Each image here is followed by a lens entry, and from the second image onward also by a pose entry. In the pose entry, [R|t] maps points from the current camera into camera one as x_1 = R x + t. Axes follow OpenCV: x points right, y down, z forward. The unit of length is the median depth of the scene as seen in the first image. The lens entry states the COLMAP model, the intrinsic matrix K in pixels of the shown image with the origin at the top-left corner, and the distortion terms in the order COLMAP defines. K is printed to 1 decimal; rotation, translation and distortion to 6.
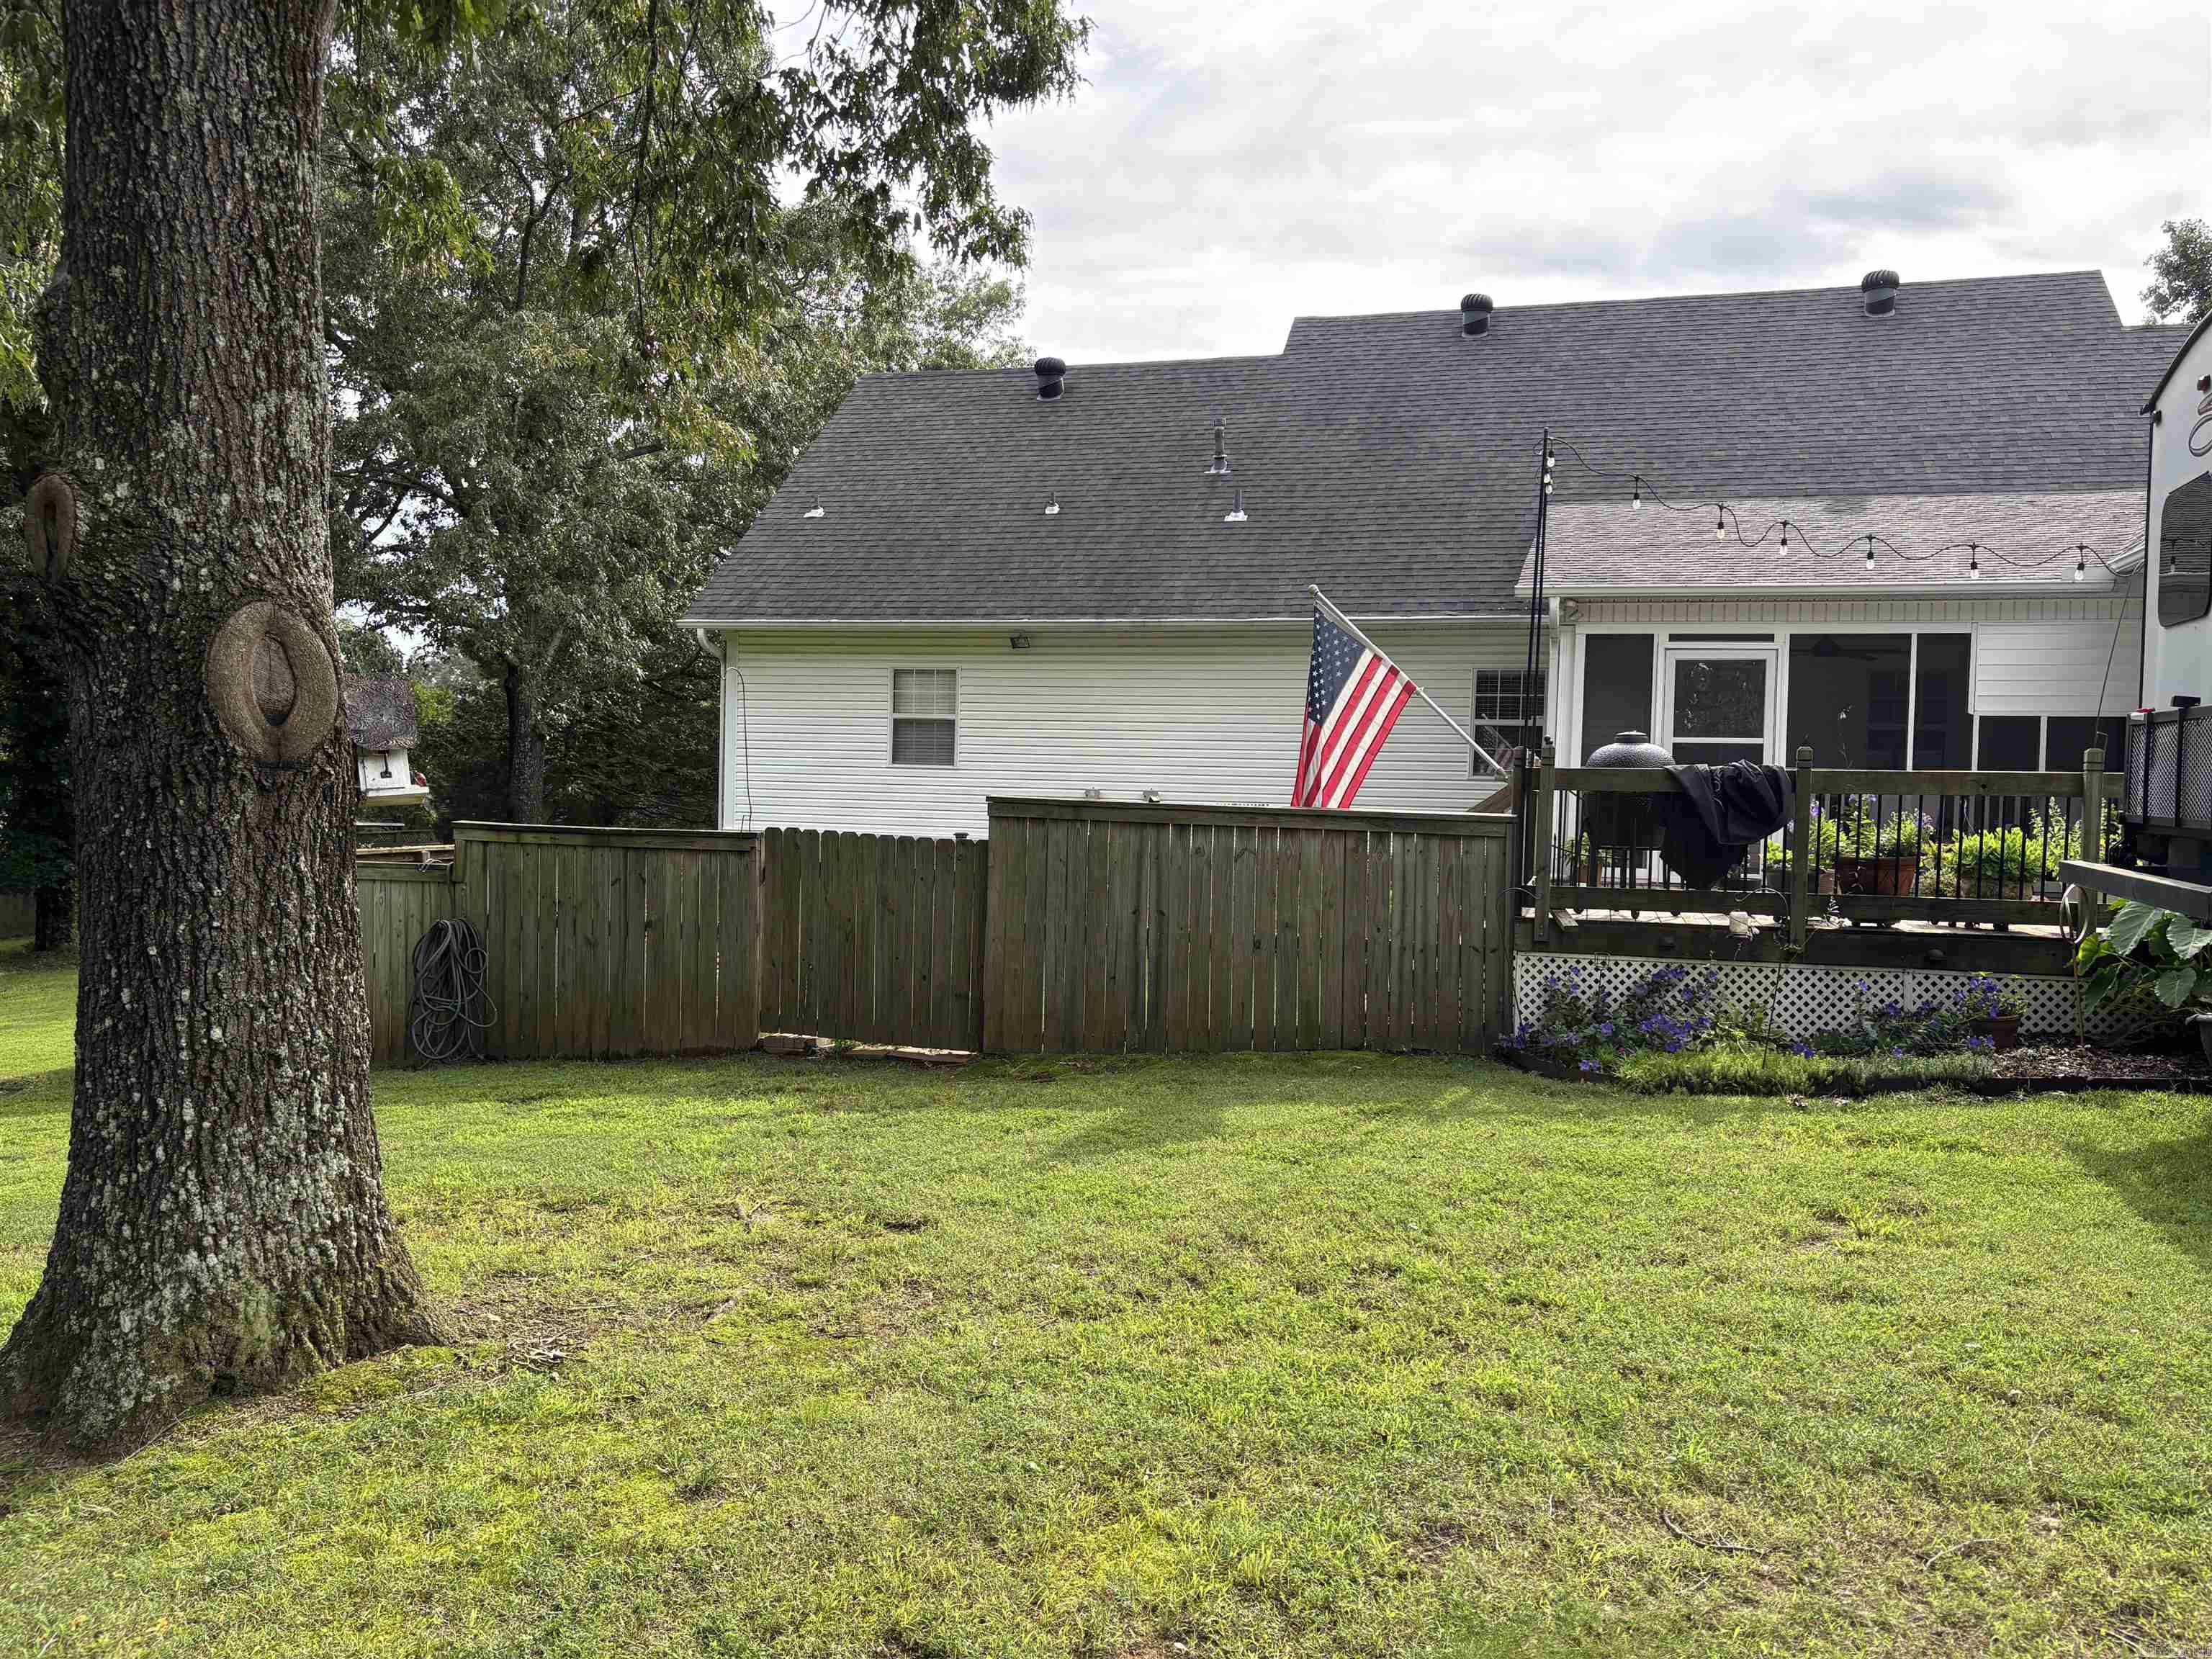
lens RADIAL K [[1647.9, 0, 1106.5], [0, 1647.9, 839.3], [0, 0, 1]] dist [0.044458, -0.059922]
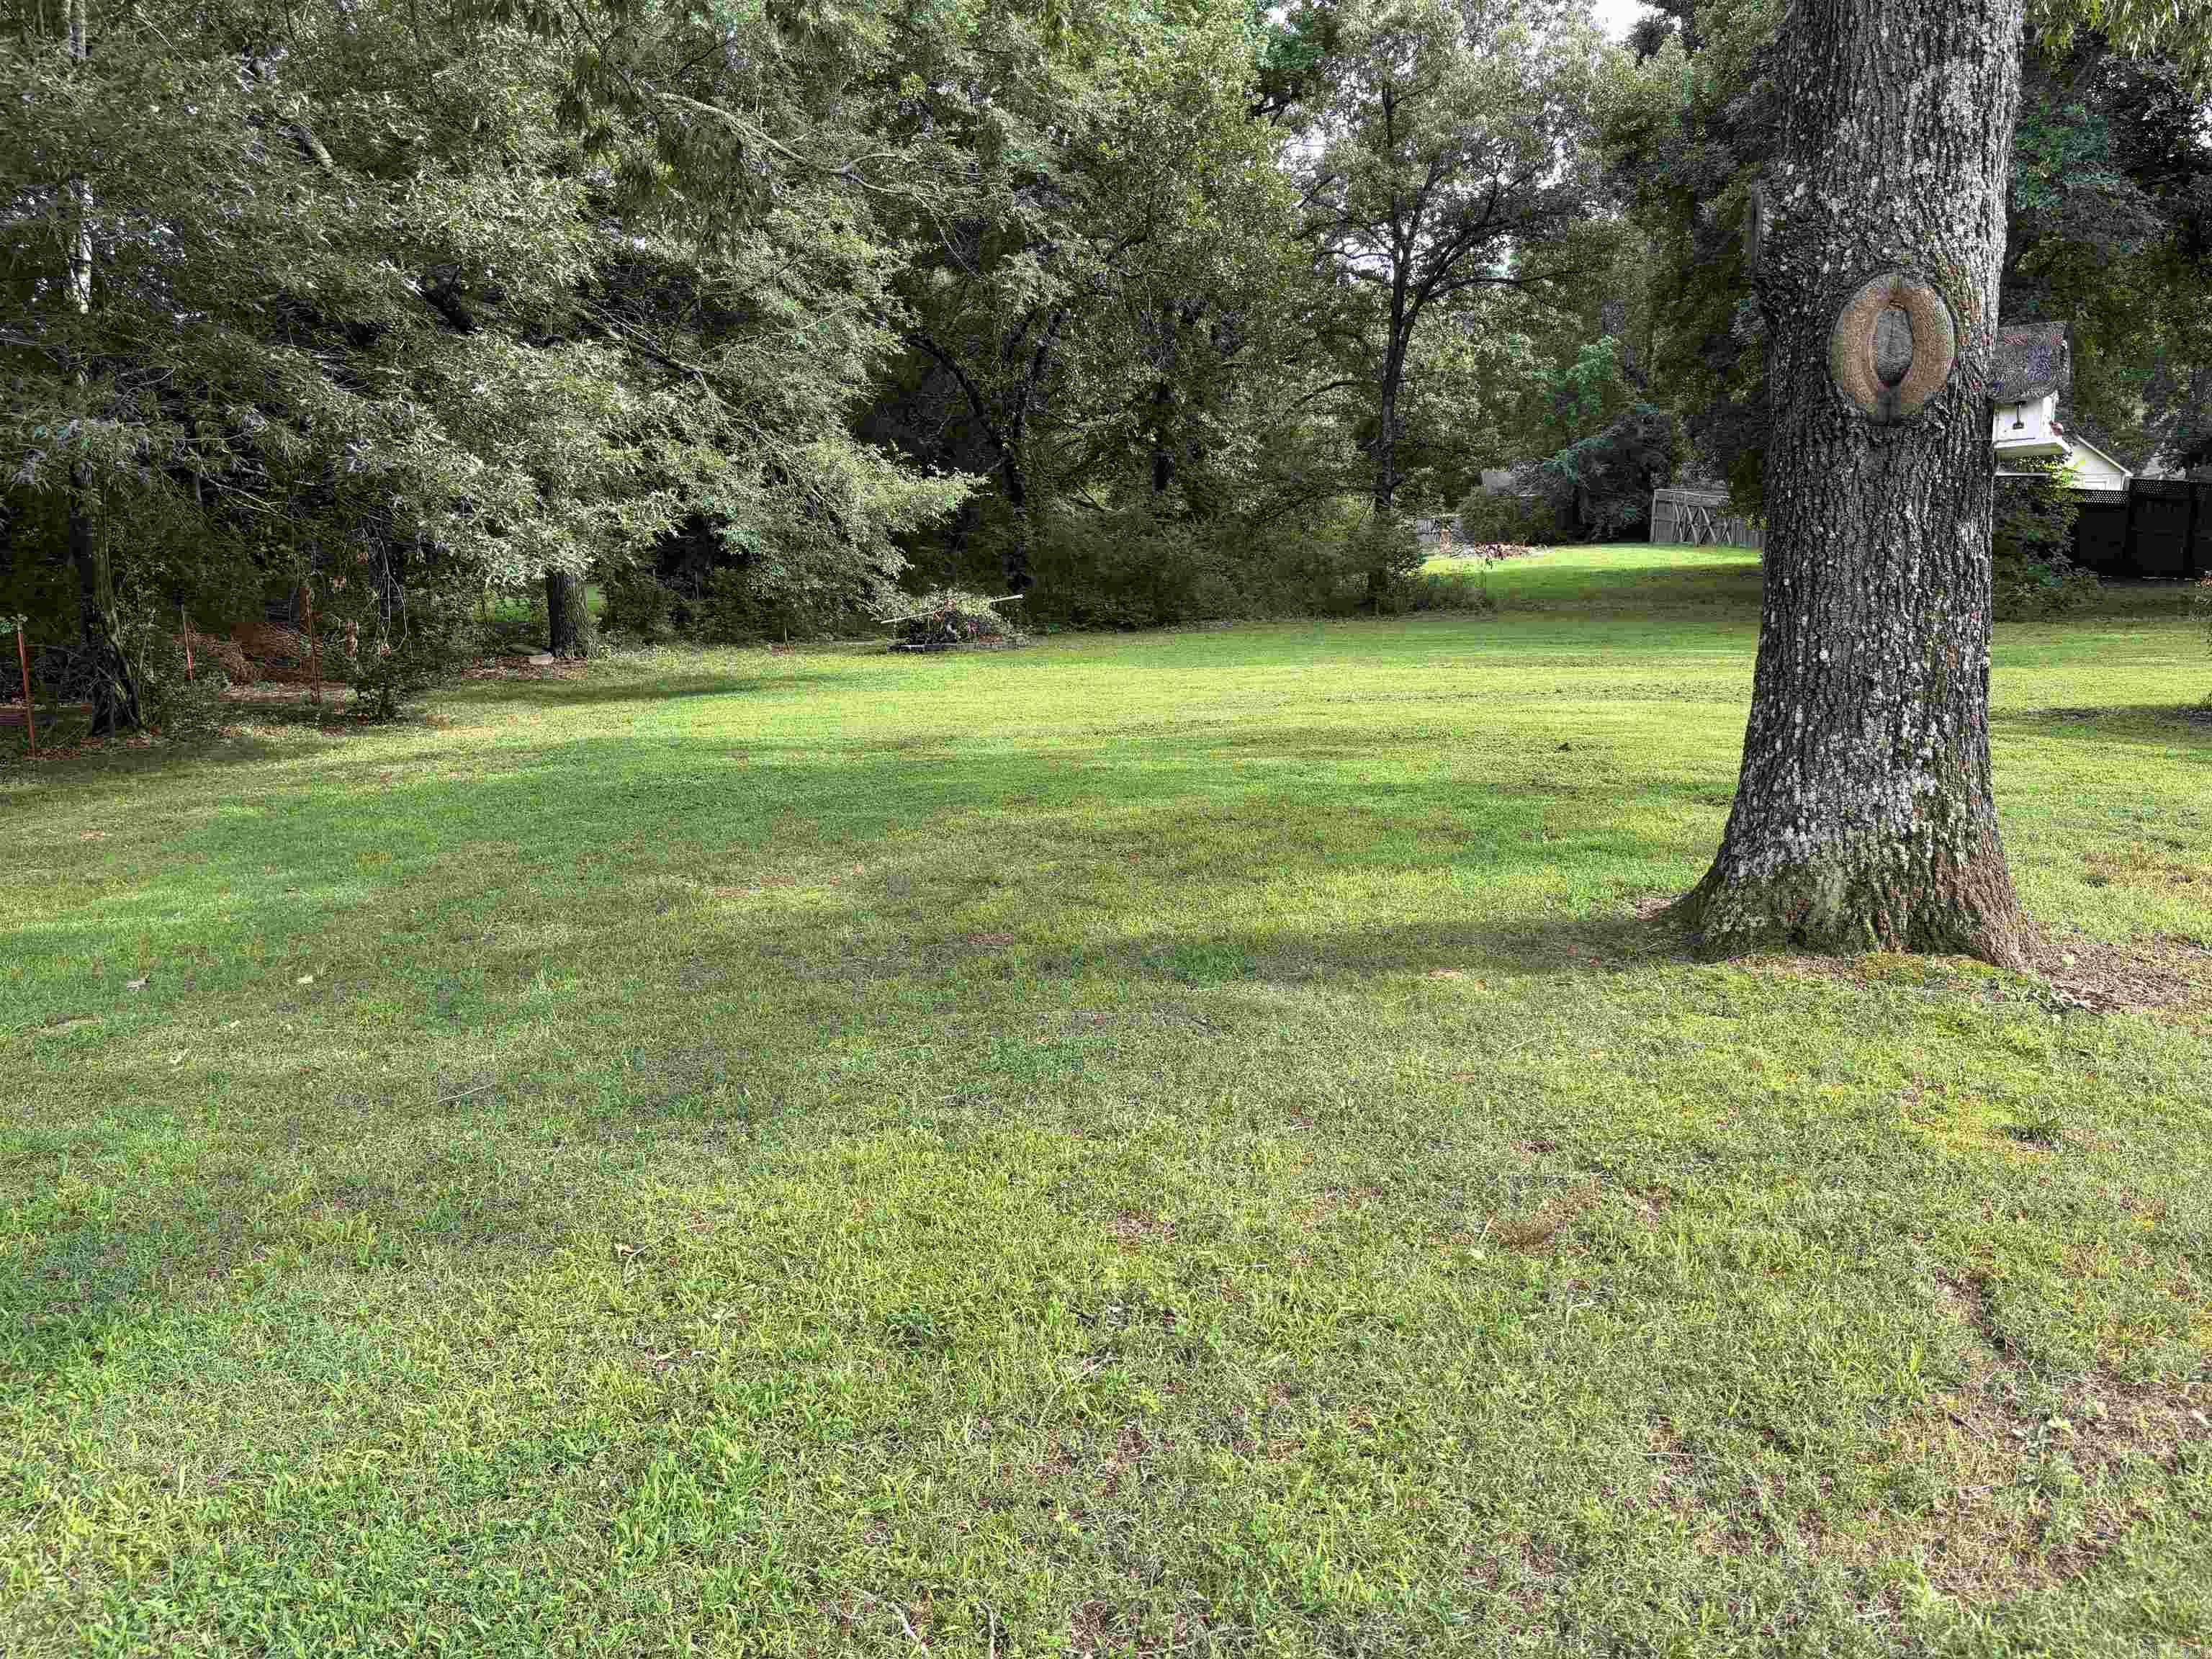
lens RADIAL K [[1647.9, 0, 1103.8], [0, 1647.9, 829.1], [0, 0, 1]] dist [0.044458, -0.059922]
pose [[0.313339, 0.195106, -0.929383, 0.434989], [0.000645, 0.978623, 0.205661, -0.006712], [0.949641, -0.065041, 0.306515, 0.126164]]
